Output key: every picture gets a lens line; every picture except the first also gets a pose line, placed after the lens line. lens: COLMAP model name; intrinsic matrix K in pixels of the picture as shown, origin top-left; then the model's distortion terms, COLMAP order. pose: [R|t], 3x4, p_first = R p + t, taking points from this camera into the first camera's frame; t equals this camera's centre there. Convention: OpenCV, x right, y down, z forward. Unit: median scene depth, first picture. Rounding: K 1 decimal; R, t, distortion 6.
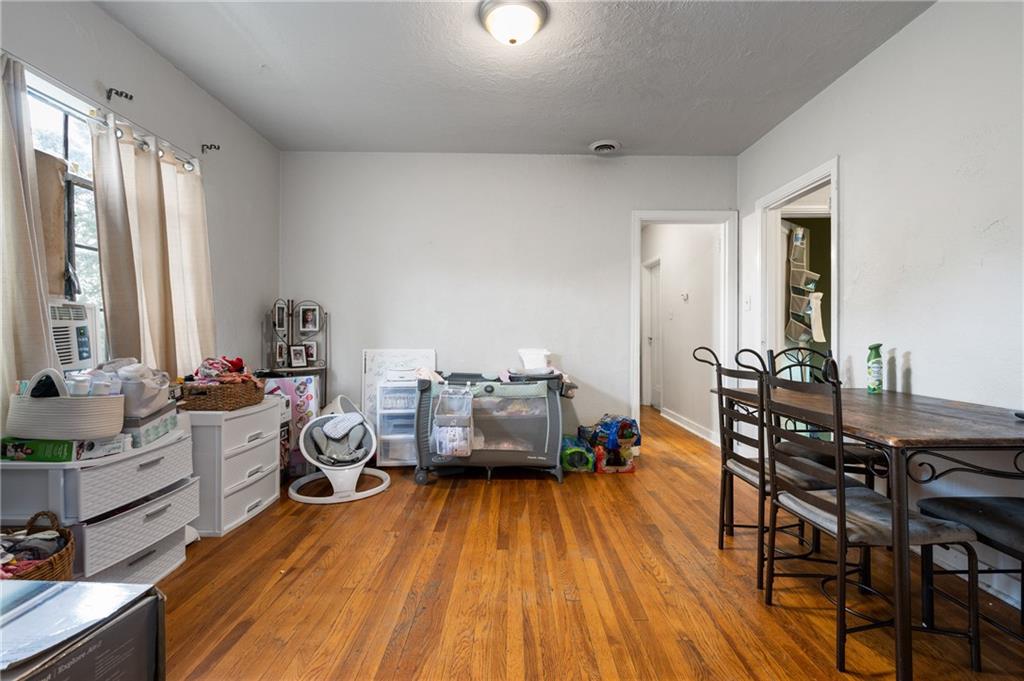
lens RADIAL K [[461.7, 0, 512.5], [0, 461.7, 335.9], [0, 0, 1]] dist [-0.002569, 0.001230]
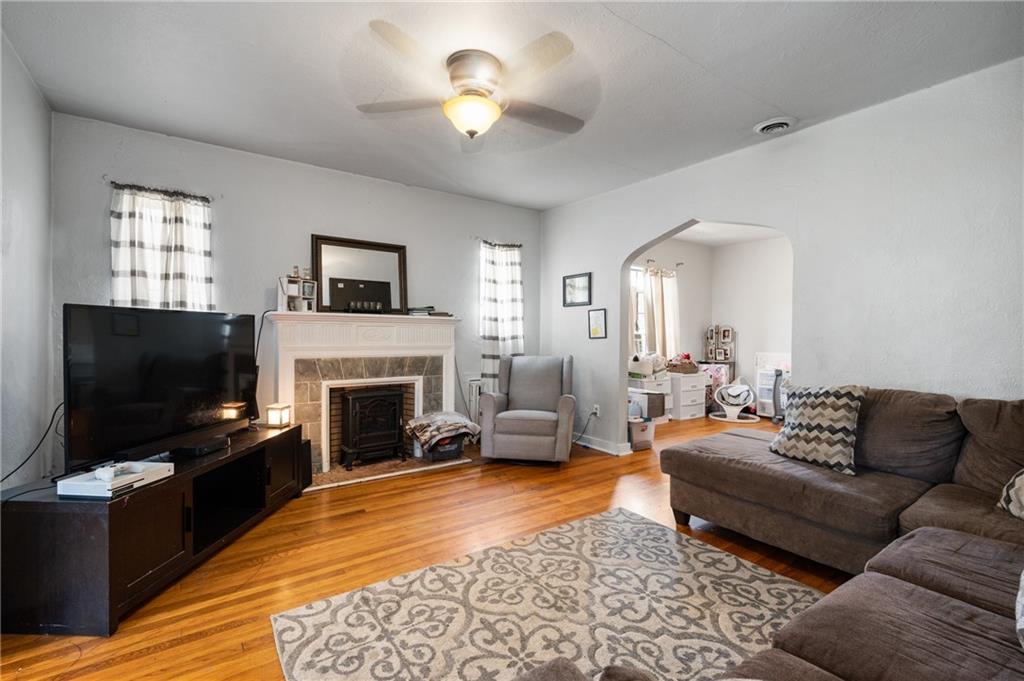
lens RADIAL K [[461.7, 0, 512.1], [0, 461.7, 337.0], [0, 0, 1]] dist [-0.002569, 0.001230]
pose [[0.585761, 0.014443, -0.810355, 0.720429], [-0.014593, 0.999867, 0.007272, -0.037508], [0.810352, 0.007566, 0.585894, -1.021494]]
